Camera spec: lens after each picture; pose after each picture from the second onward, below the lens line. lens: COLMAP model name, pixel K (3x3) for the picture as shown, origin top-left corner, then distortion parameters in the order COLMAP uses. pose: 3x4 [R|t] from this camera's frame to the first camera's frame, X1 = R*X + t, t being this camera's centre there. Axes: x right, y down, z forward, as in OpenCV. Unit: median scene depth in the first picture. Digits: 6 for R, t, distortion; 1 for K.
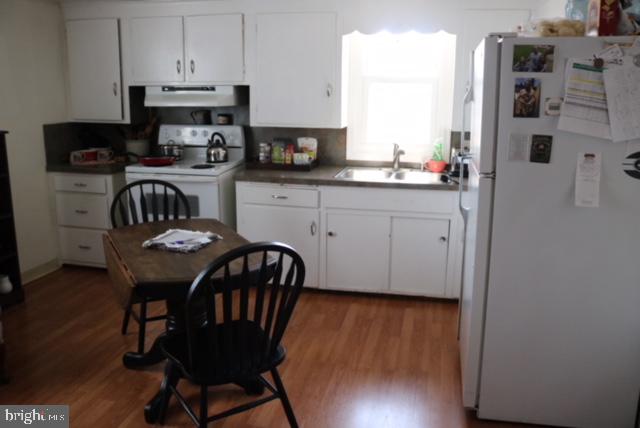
lens RADIAL K [[526.7, 0, 320.0], [0, 526.7, 214.0], [0, 0, 1]] dist [-0.161230, 0.138609]
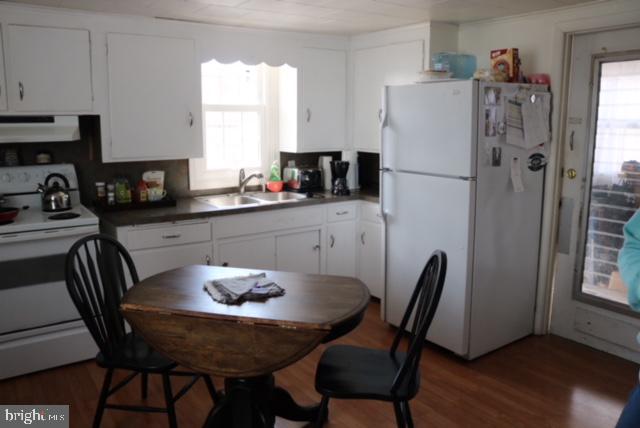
lens RADIAL K [[526.7, 0, 320.0], [0, 526.7, 214.0], [0, 0, 1]] dist [-0.161230, 0.138609]
pose [[0.680911, -0.136644, 0.719506, -0.510058], [0.172688, 0.984694, 0.023582, -0.044423], [-0.711715, 0.108192, 0.694086, 0.176904]]
